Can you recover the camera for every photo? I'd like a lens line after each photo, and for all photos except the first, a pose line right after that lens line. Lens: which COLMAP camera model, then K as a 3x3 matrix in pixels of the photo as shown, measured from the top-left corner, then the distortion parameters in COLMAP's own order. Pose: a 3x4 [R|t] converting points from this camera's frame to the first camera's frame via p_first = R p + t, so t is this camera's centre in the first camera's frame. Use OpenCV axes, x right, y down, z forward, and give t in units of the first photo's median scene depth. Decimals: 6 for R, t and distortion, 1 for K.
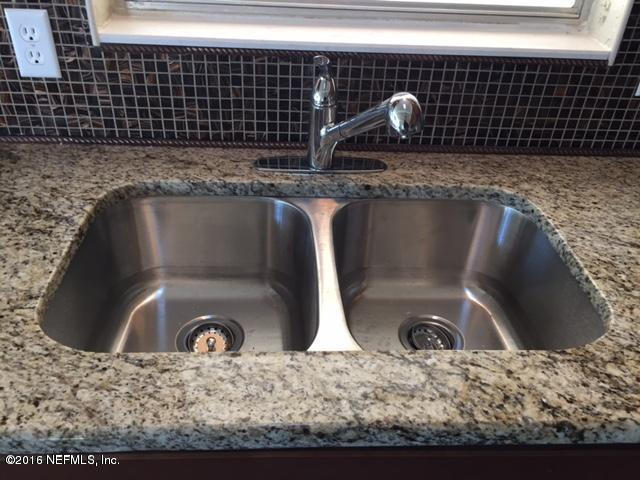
lens RADIAL K [[541.1, 0, 317.0], [0, 541.1, 239.3], [0, 0, 1]] dist [0.043022, -0.007954]
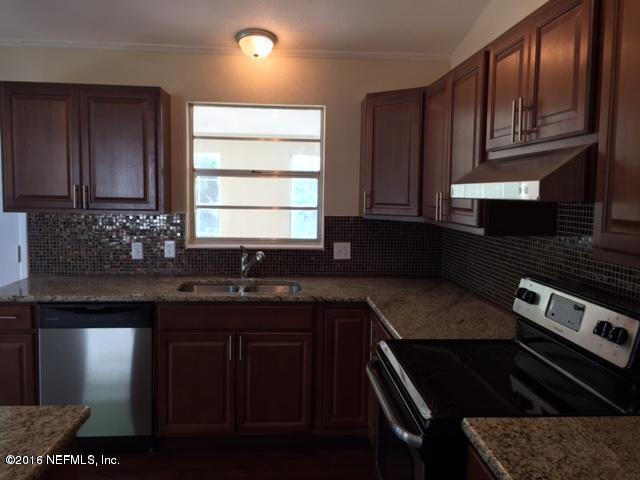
lens RADIAL K [[541.1, 0, 317.0], [0, 541.1, 239.3], [0, 0, 1]] dist [0.043022, -0.007954]
pose [[0.999499, -0.029748, 0.010839, 0.471627], [0.031299, 0.876700, -0.480018, 1.424284], [0.004777, 0.480116, 0.877192, -2.340870]]
